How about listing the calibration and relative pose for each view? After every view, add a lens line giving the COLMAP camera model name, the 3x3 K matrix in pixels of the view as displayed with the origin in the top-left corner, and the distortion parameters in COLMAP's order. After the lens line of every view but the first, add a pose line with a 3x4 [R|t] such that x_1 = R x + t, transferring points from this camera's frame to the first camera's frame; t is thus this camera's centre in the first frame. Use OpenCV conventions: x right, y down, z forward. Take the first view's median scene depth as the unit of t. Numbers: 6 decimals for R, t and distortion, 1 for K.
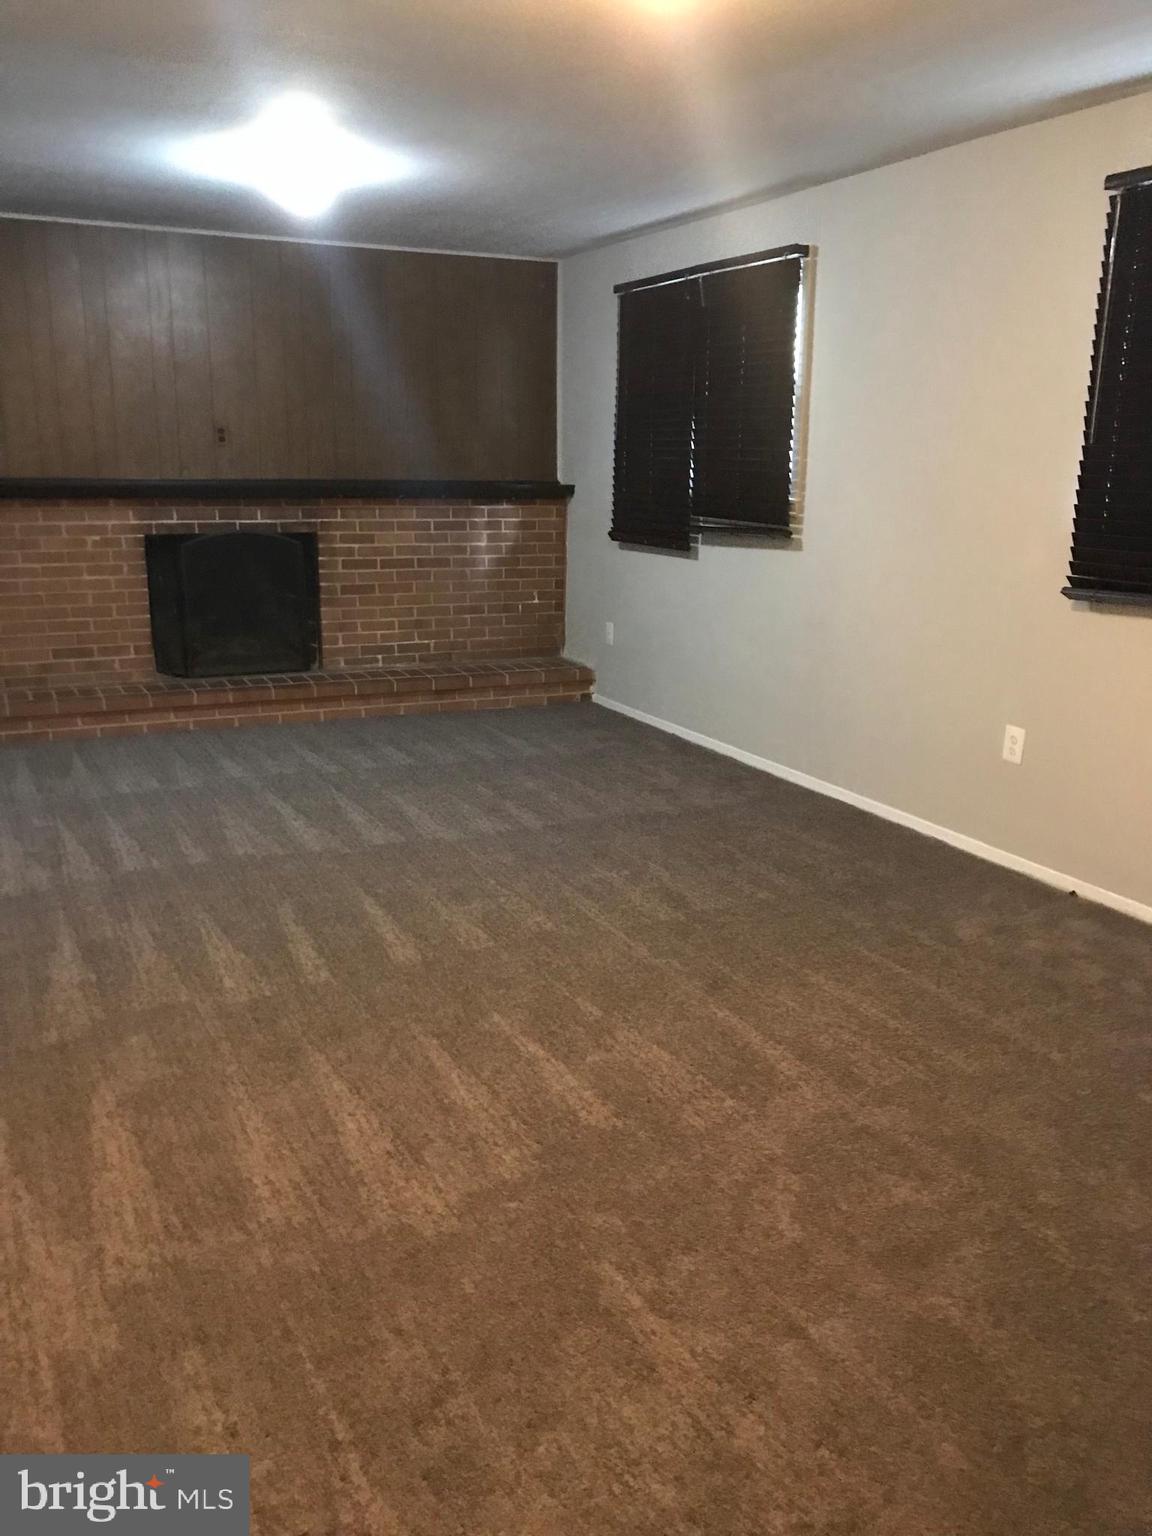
lens RADIAL K [[1245.9, 0, 576.0], [0, 1245.9, 768.0], [0, 0, 1]] dist [0.067075, 0.010480]
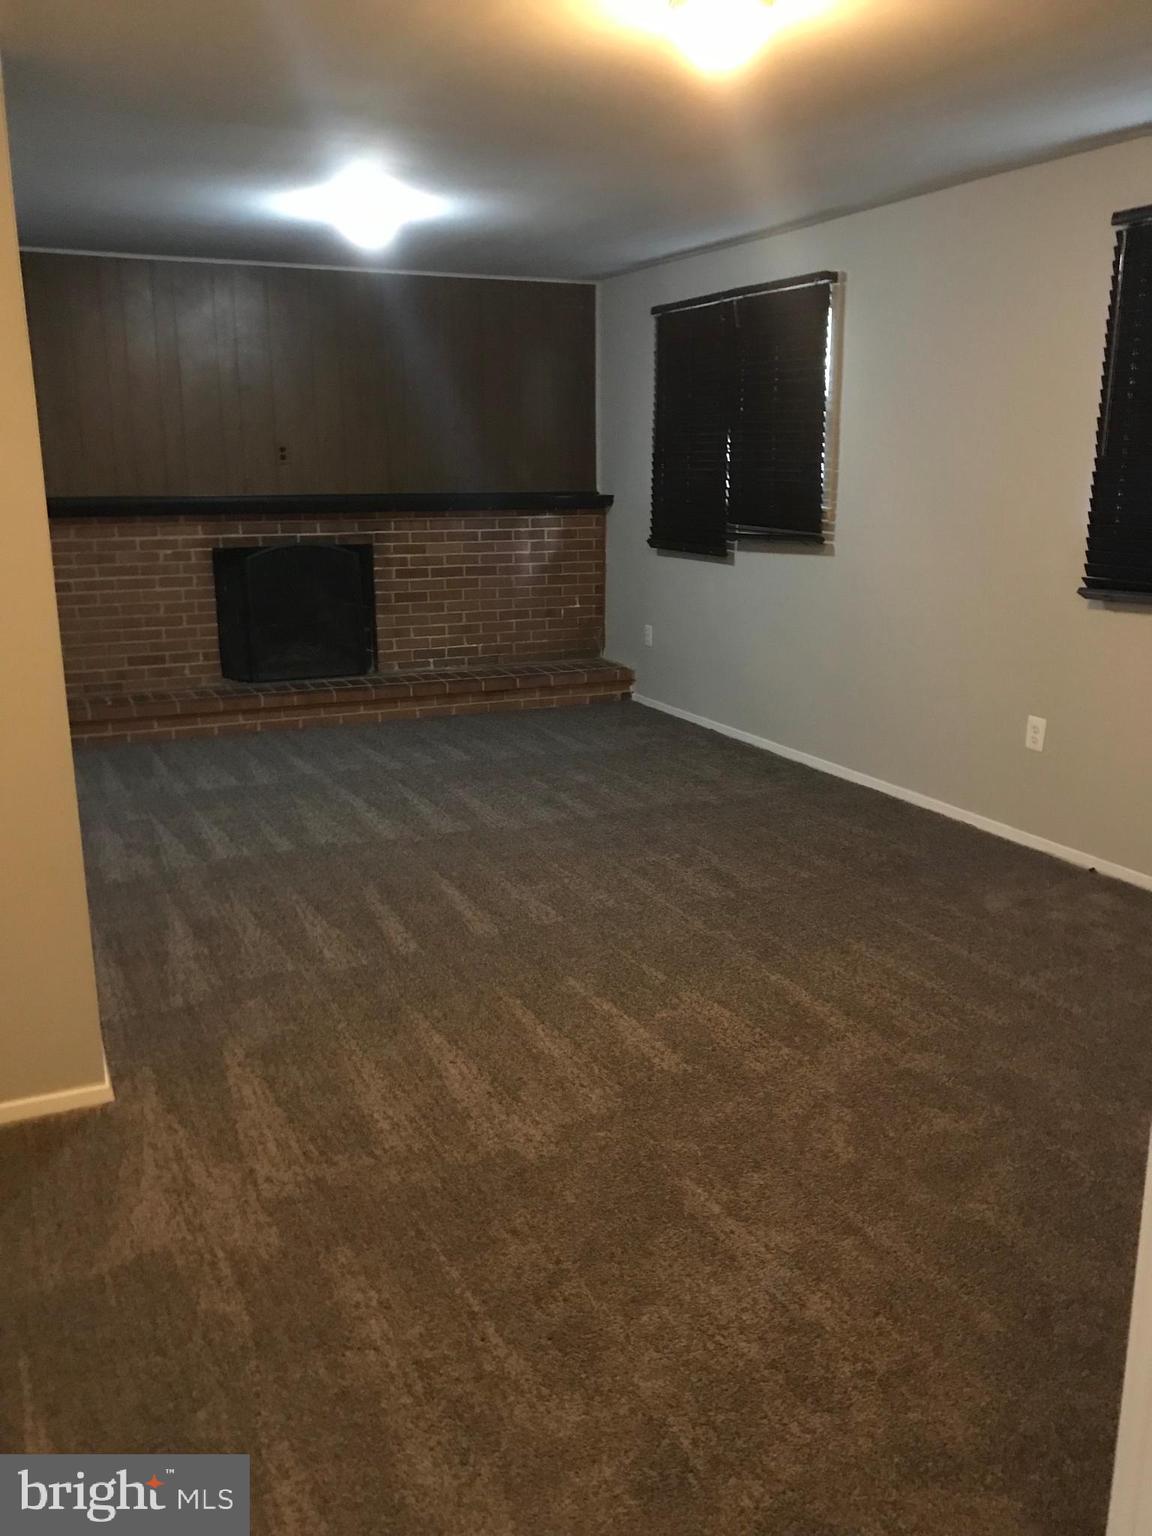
lens RADIAL K [[1279.1, 0, 576.0], [0, 1279.1, 768.0], [0, 0, 1]] dist [0.082515, -0.020020]
pose [[0.999908, -0.011607, -0.007076, -0.045950], [0.011574, 0.999922, -0.004673, 0.013623], [0.007129, 0.004591, 0.999964, -0.133253]]
